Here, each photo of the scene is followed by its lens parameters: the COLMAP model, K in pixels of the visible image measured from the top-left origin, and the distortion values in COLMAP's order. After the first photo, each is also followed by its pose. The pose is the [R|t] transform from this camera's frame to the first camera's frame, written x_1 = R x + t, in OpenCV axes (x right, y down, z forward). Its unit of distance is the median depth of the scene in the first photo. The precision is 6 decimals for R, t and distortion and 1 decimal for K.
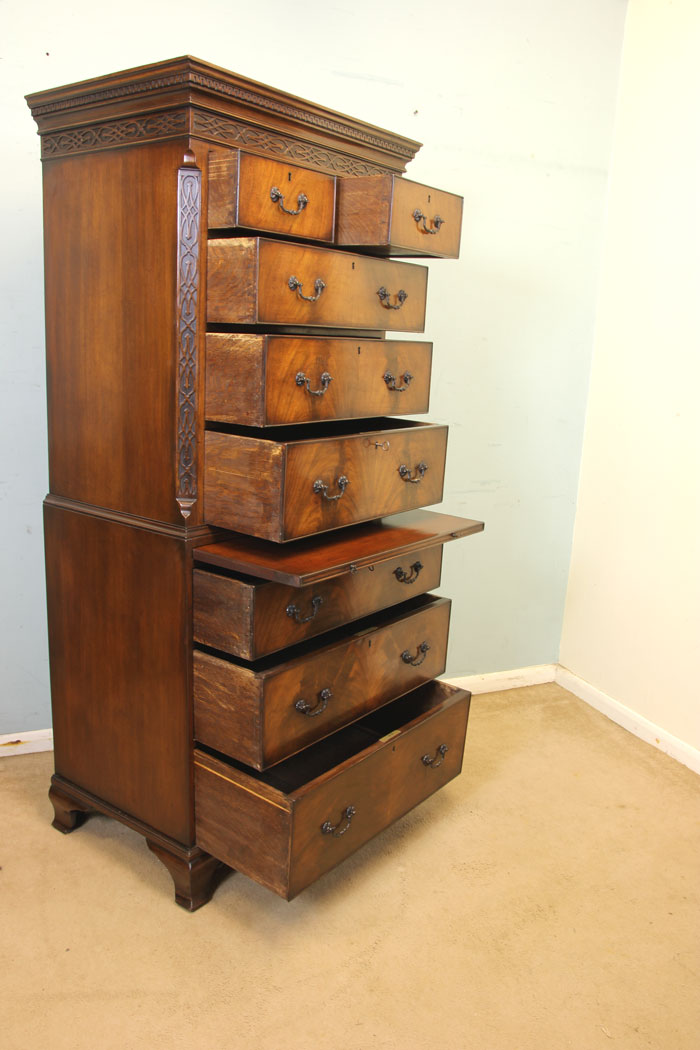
lens RADIAL K [[847.3, 0, 334.8], [0, 847.3, 531.7], [0, 0, 1]] dist [-0.122102, 0.110907]
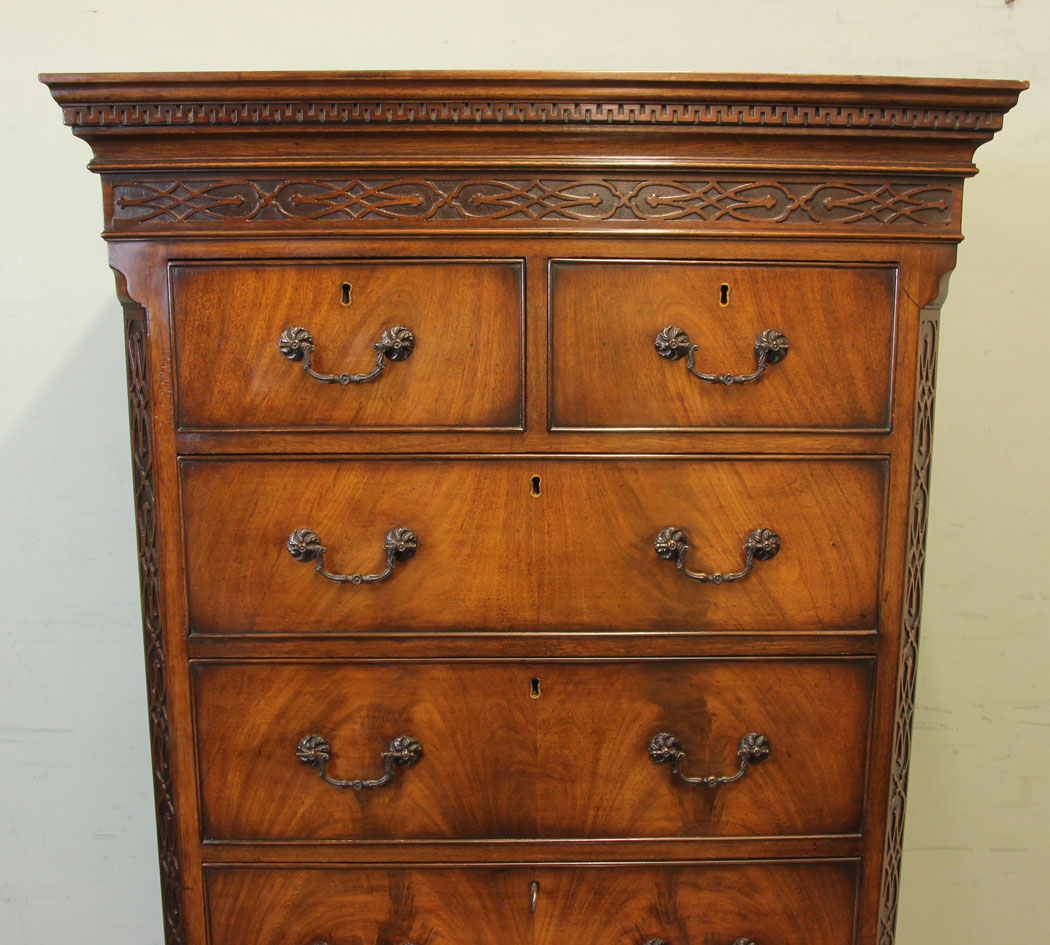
lens RADIAL K [[1316.1, 0, 521.8], [0, 1316.1, 515.2], [0, 0, 1]] dist [-0.154871, 0.173363]
pose [[0.632166, 0.118270, -0.765754, 0.451016], [-0.151866, 0.988026, 0.027228, -0.344430], [0.759805, 0.099079, 0.642557, 0.664138]]
